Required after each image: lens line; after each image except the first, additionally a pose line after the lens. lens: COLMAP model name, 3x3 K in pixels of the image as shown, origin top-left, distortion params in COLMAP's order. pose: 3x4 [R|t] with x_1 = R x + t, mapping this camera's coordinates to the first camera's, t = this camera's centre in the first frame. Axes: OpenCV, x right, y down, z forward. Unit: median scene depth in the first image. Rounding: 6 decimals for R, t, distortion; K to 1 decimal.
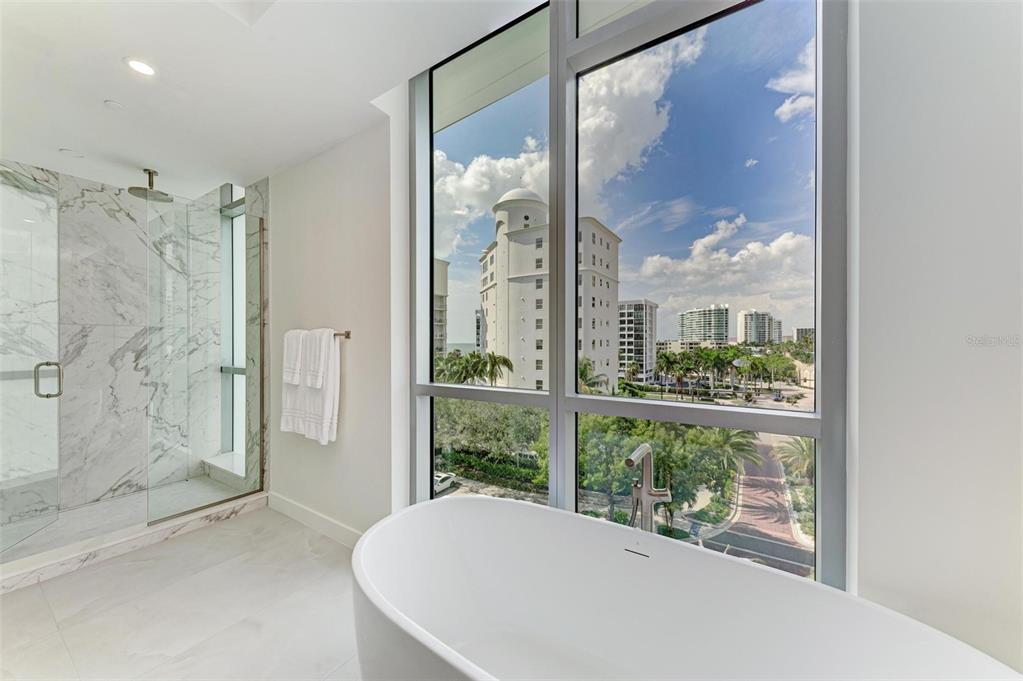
lens RADIAL K [[369.5, 0, 511.5], [0, 369.5, 340.5], [0, 0, 1]] dist [0.000466, 0.000012]
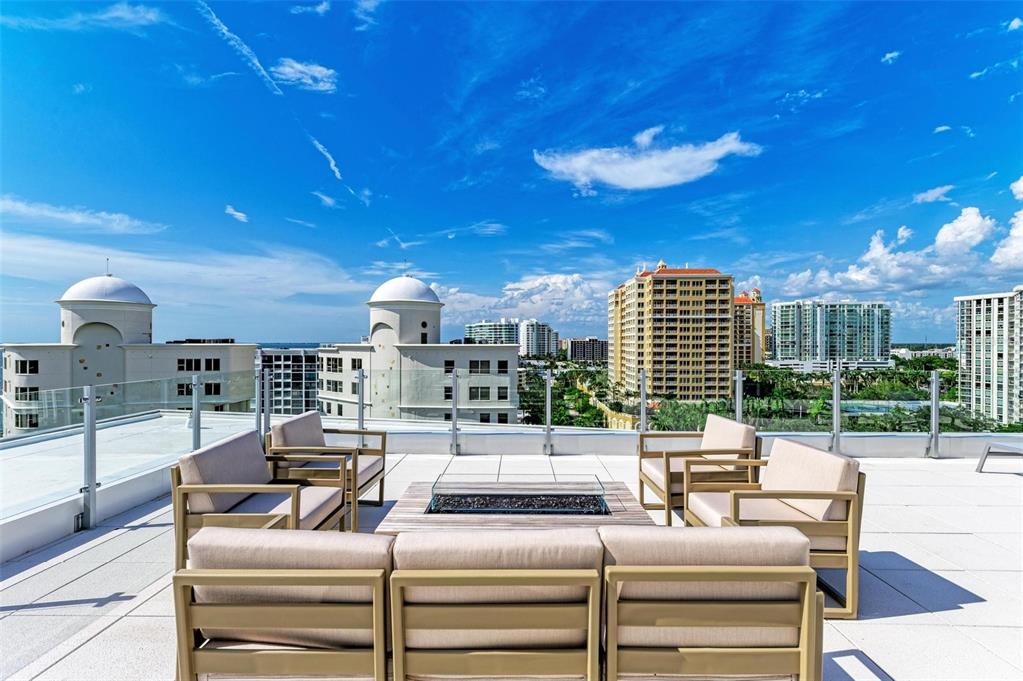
lens RADIAL K [[482.7, 0, 511.5], [0, 482.7, 340.5], [0, 0, 1]] dist [0.036624, -0.017625]
pose [[0.847013, 0.002096, 0.531567, -0.330242], [-0.003334, 0.999994, 0.001370, -0.301611], [-0.531561, -0.002933, 0.847015, 0.076009]]
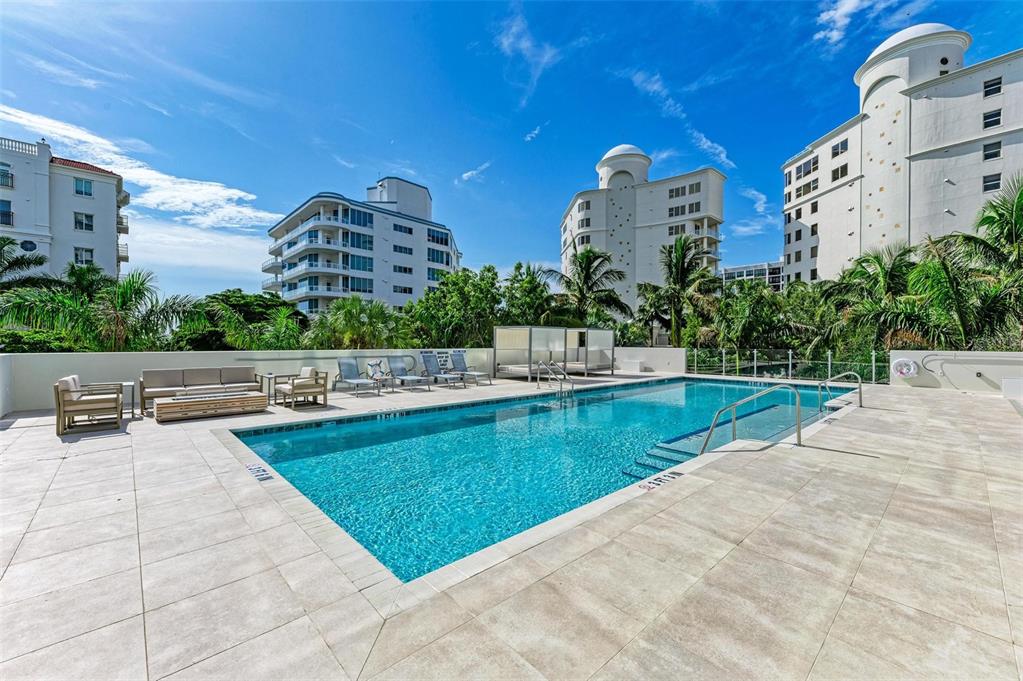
lens RADIAL K [[416.5, 0, 511.5], [0, 416.5, 340.5], [0, 0, 1]] dist [0.032606, -0.010727]
pose [[0.970008, 0.000045, -0.243075, -0.520024], [-0.000467, 0.999998, -0.001681, 0.165545], [0.243074, 0.001745, 0.970006, 0.079825]]
